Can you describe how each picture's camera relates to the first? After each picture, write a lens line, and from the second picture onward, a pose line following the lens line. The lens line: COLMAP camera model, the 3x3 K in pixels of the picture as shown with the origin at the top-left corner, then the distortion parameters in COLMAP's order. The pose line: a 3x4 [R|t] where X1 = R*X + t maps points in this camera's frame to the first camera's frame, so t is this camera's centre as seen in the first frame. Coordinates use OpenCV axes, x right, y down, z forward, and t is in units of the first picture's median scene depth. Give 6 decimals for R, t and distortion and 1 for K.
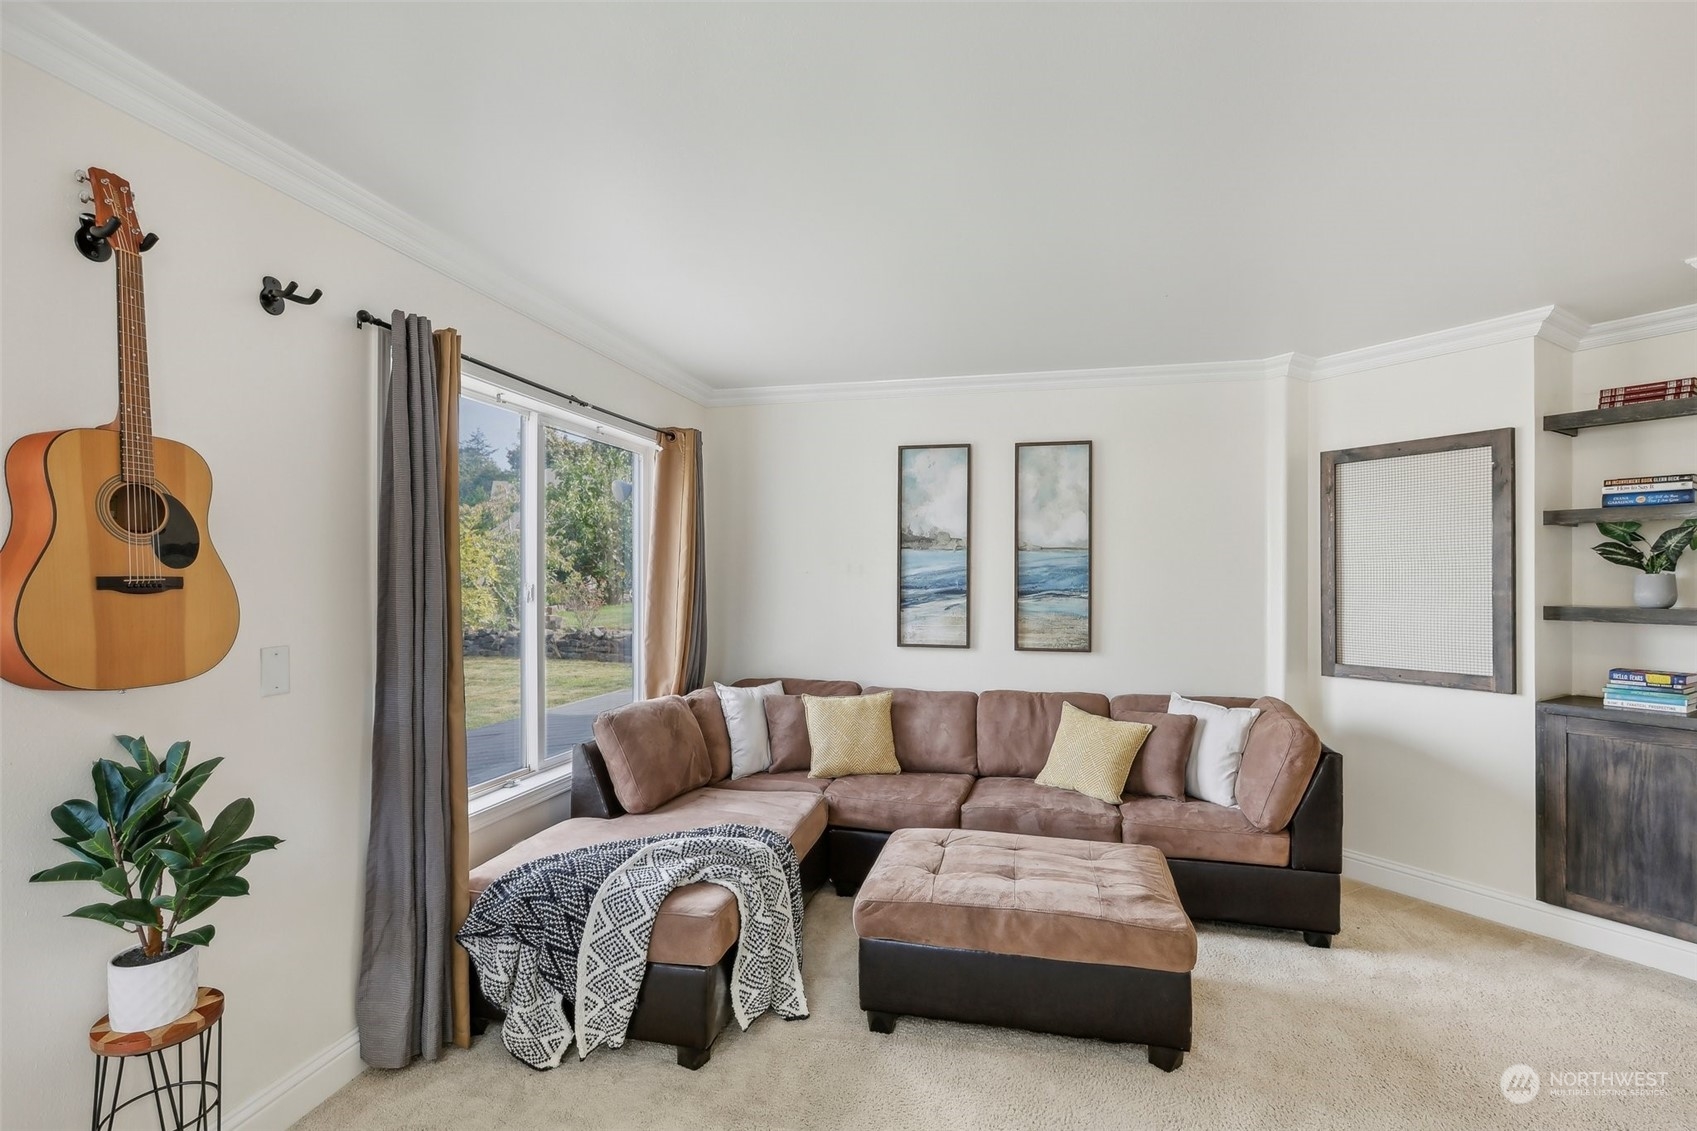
lens RADIAL K [[764.7, 0, 838.6], [0, 764.7, 573.7], [0, 0, 1]] dist [-0.015783, 0.003792]
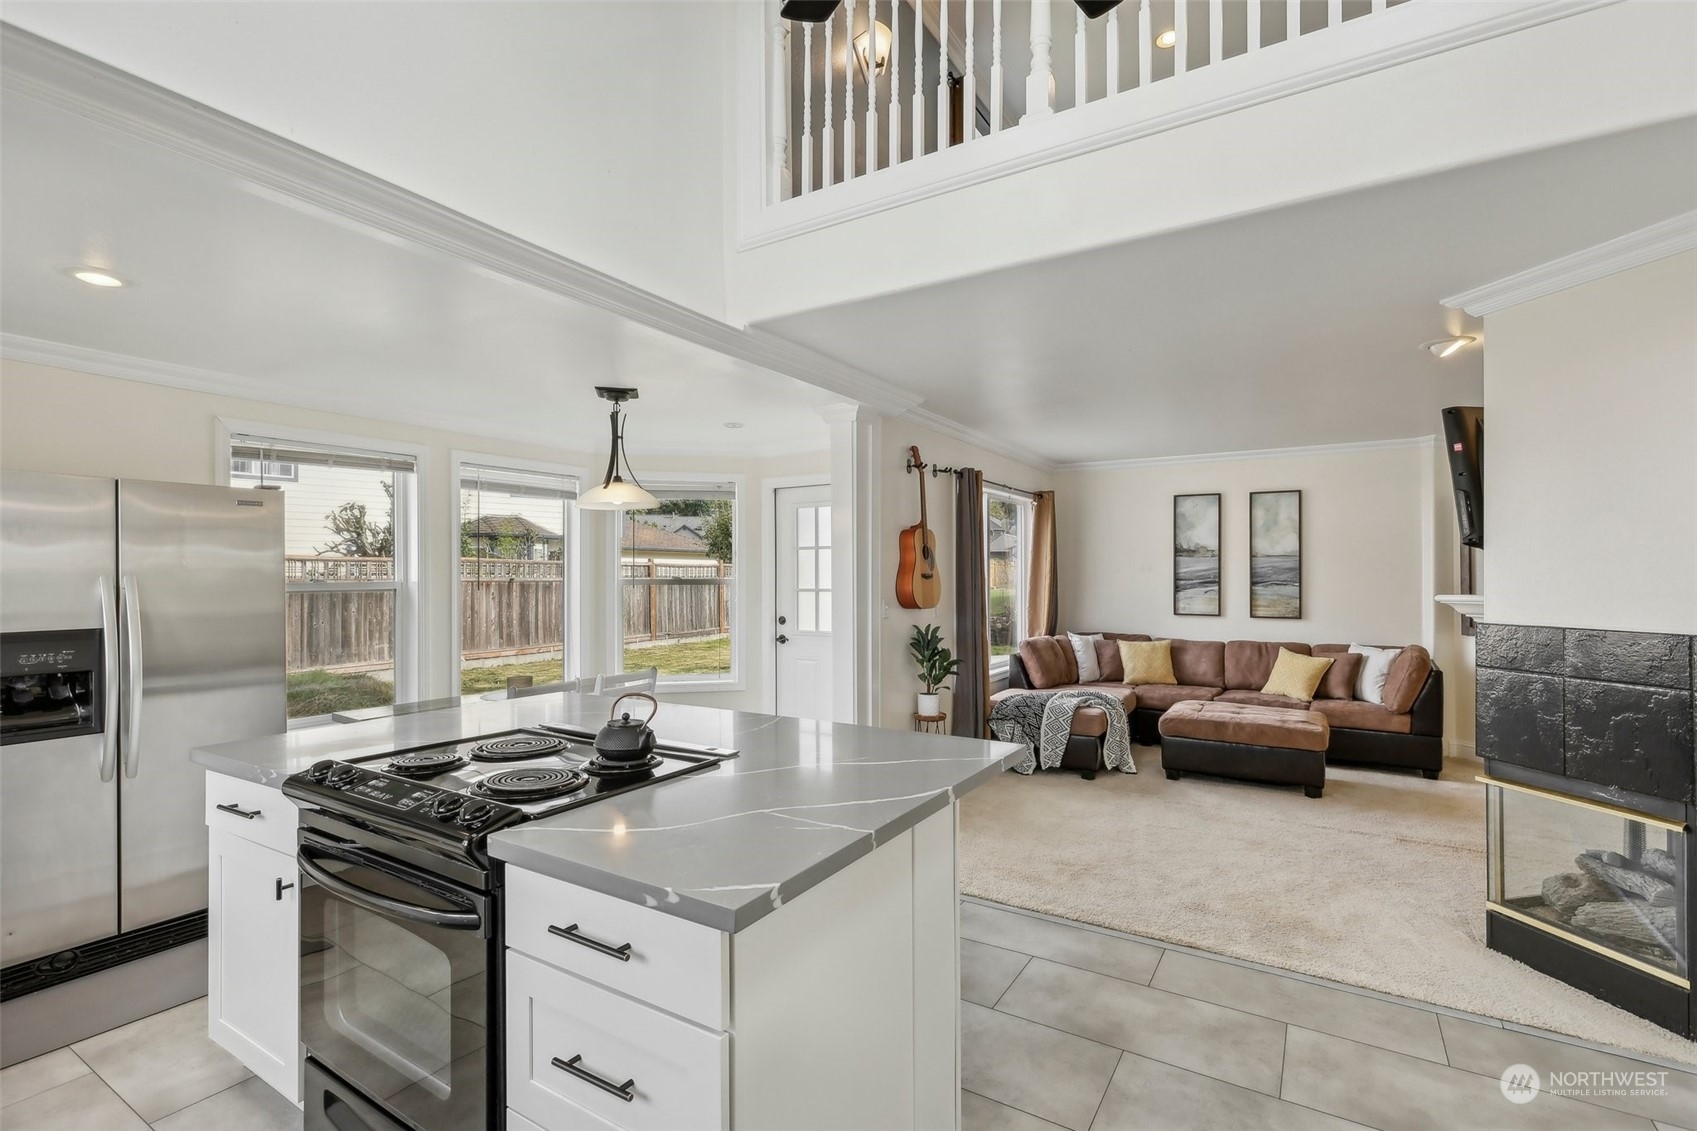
lens RADIAL K [[764.7, 0, 859.1], [0, 764.7, 571.8], [0, 0, 1]] dist [-0.015783, 0.003792]
pose [[0.957805, -0.003304, -0.287398, -0.127019], [0.003662, 0.999993, 0.000711, -0.003289], [0.287394, -0.001734, 0.957811, -0.983927]]
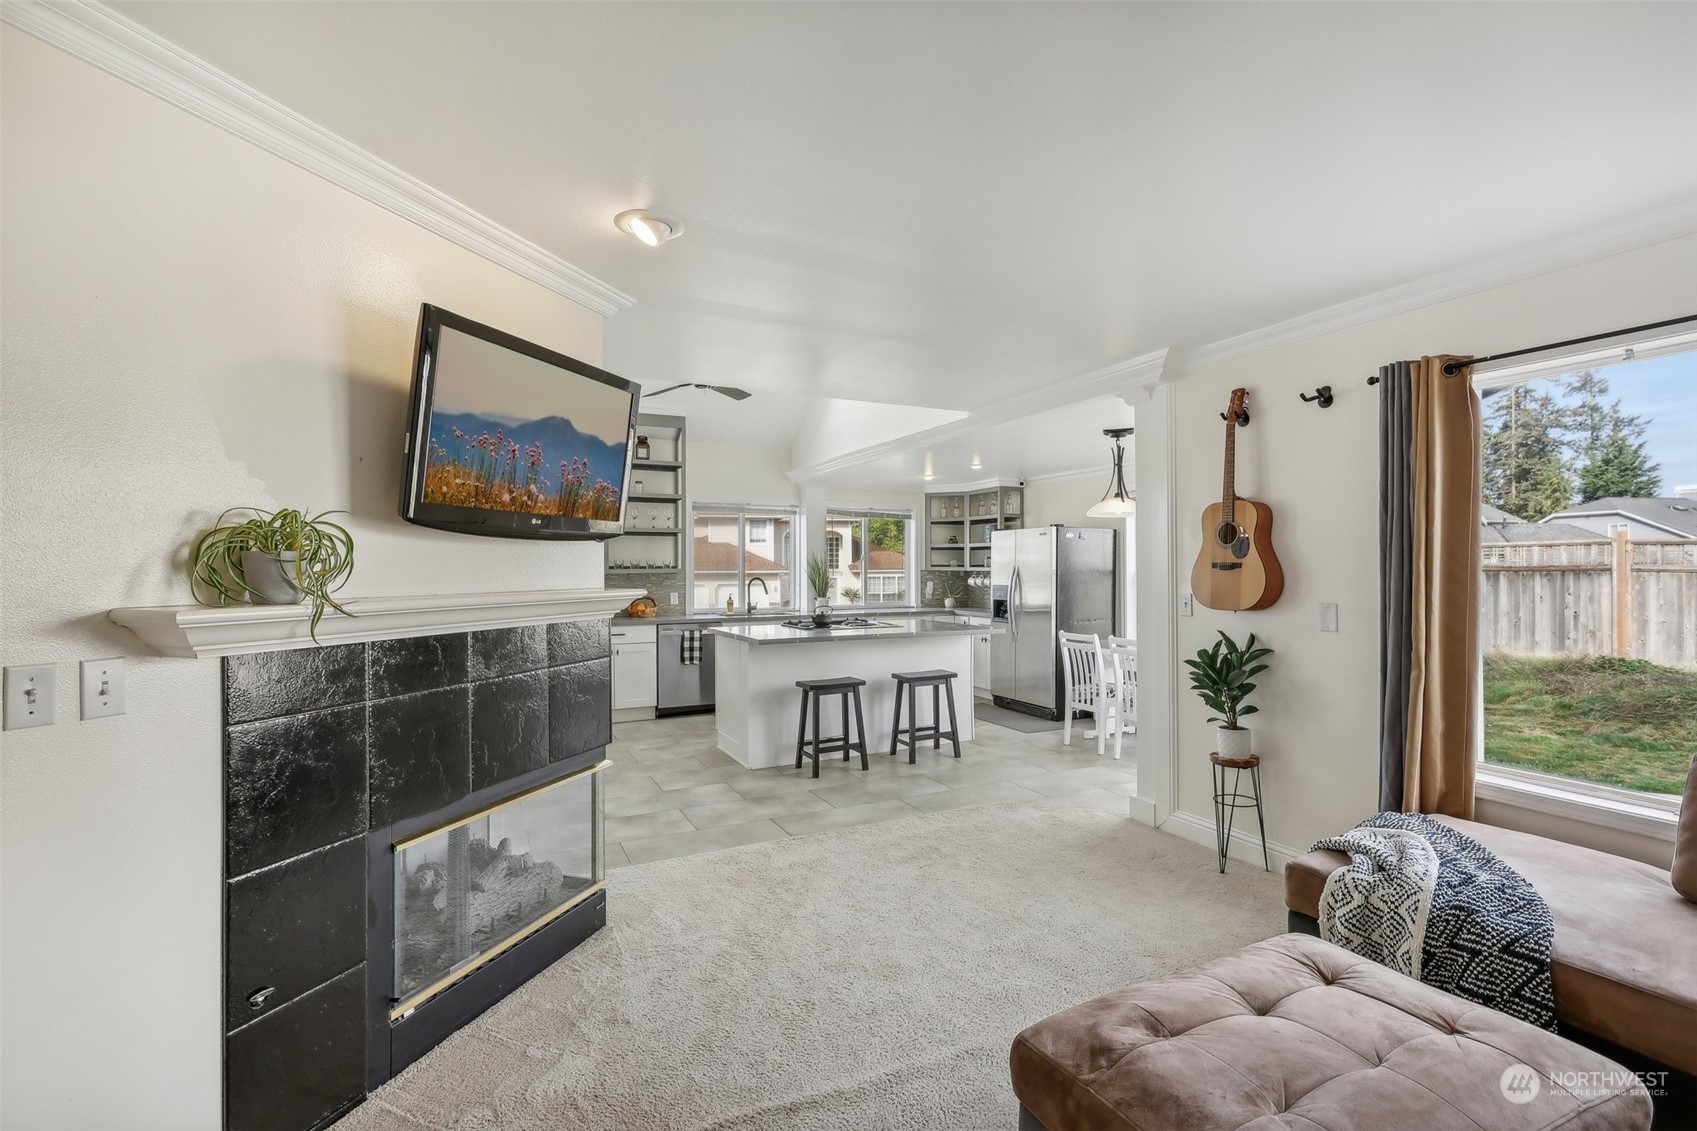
lens RADIAL K [[764.7, 0, 856.7], [0, 764.7, 564.4], [0, 0, 1]] dist [-0.015783, 0.003792]
pose [[-0.744100, 0.000451, -0.668069, 0.674452], [0.009080, 0.999914, -0.009438, 0.009826], [0.668007, -0.013089, -0.744040, 0.889752]]
